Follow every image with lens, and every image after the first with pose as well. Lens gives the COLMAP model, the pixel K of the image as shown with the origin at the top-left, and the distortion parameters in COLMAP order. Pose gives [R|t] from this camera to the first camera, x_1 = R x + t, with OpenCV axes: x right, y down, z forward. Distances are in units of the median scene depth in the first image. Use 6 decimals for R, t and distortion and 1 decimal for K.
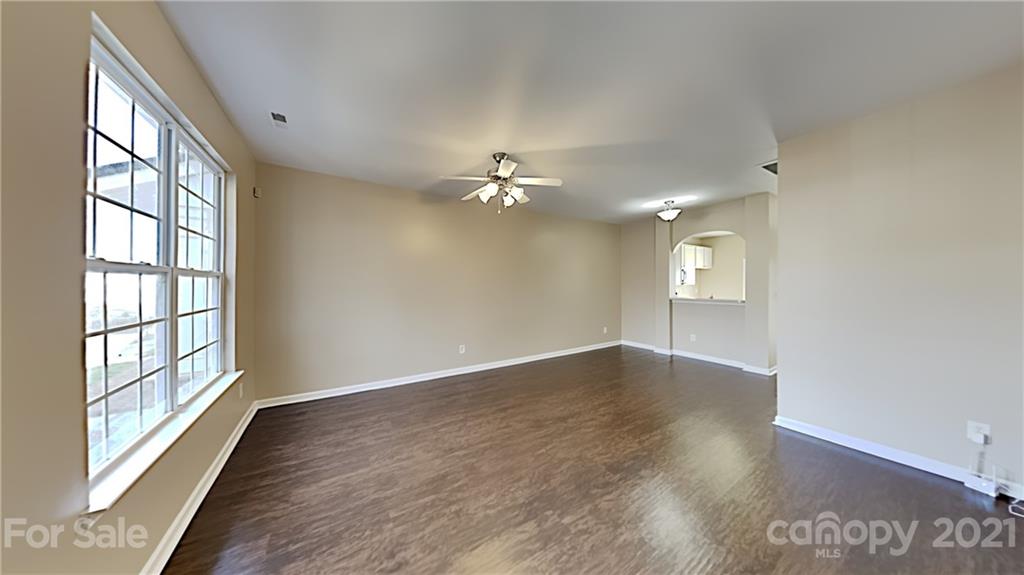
lens RADIAL K [[285.4, 0, 516.9], [0, 285.4, 287.4], [0, 0, 1]] dist [-0.000656, 0.000036]
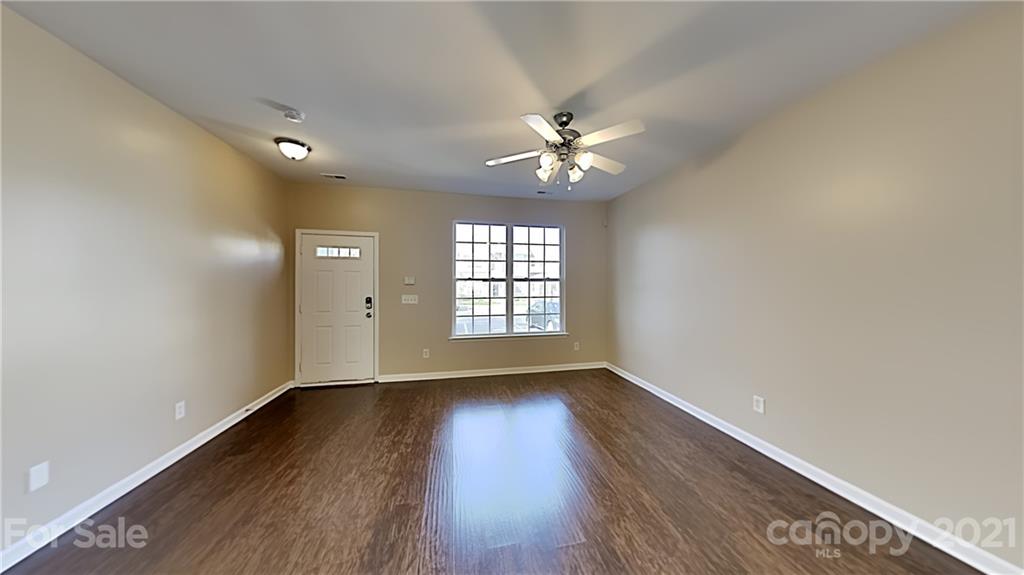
lens RADIAL K [[285.4, 0, 516.9], [0, 285.4, 287.4], [0, 0, 1]] dist [-0.000656, 0.000036]
pose [[-0.353955, 0.008494, -0.935224, 1.180334], [-0.014605, 0.999787, 0.014608, -0.028034], [0.935149, 0.018829, -0.353755, 1.905811]]
